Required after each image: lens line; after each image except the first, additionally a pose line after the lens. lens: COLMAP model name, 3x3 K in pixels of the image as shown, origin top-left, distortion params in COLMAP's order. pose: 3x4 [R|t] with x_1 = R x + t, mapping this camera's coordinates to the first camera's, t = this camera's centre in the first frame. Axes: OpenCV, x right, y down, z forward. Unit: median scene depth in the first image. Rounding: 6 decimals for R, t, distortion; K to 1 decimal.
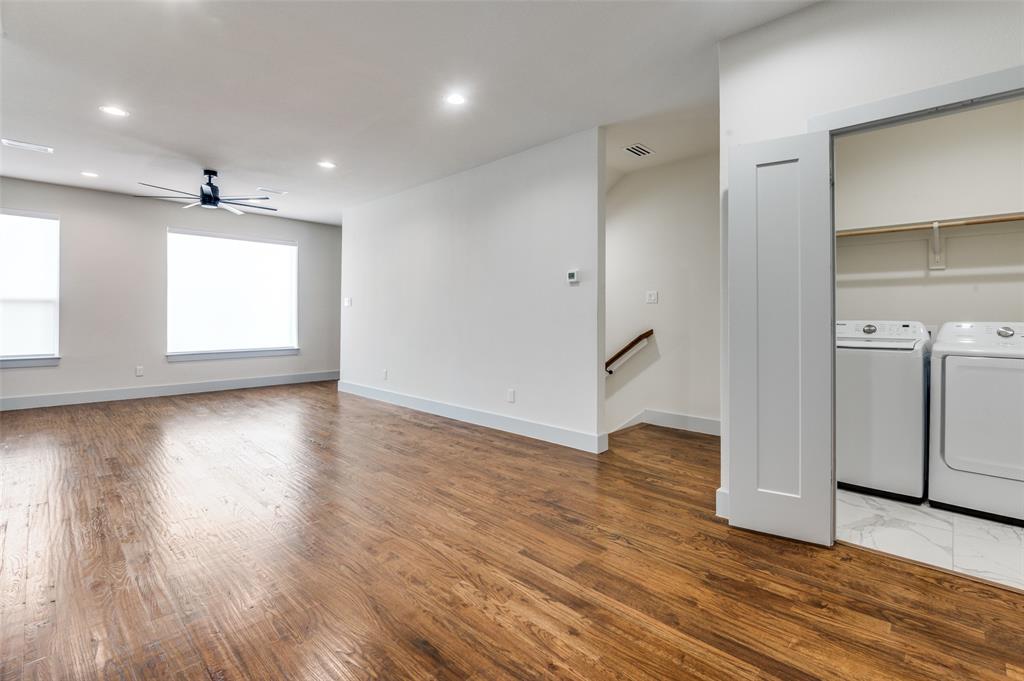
lens RADIAL K [[460.9, 0, 507.0], [0, 460.9, 317.2], [0, 0, 1]] dist [-0.004769, -0.001296]
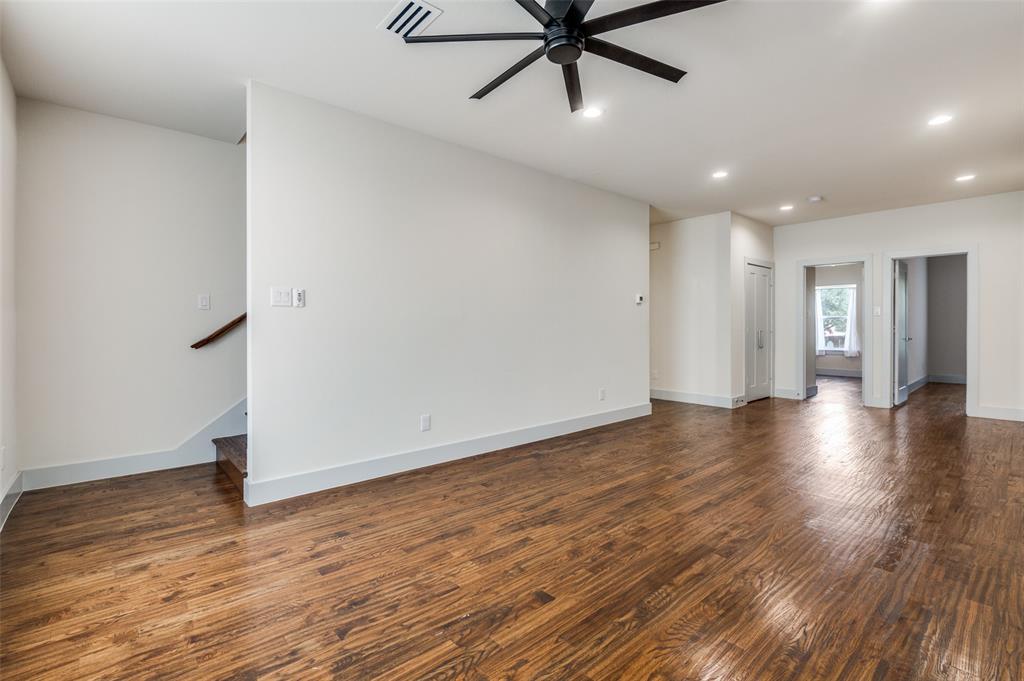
lens RADIAL K [[458.5, 0, 510.4], [0, 458.5, 329.7], [0, 0, 1]] dist [-0.000893, -0.000436]
pose [[0.076082, -0.013229, 0.997014, -0.945833], [0.004691, 0.999906, 0.012909, -0.008241], [-0.997091, 0.003694, 0.076137, 0.912490]]
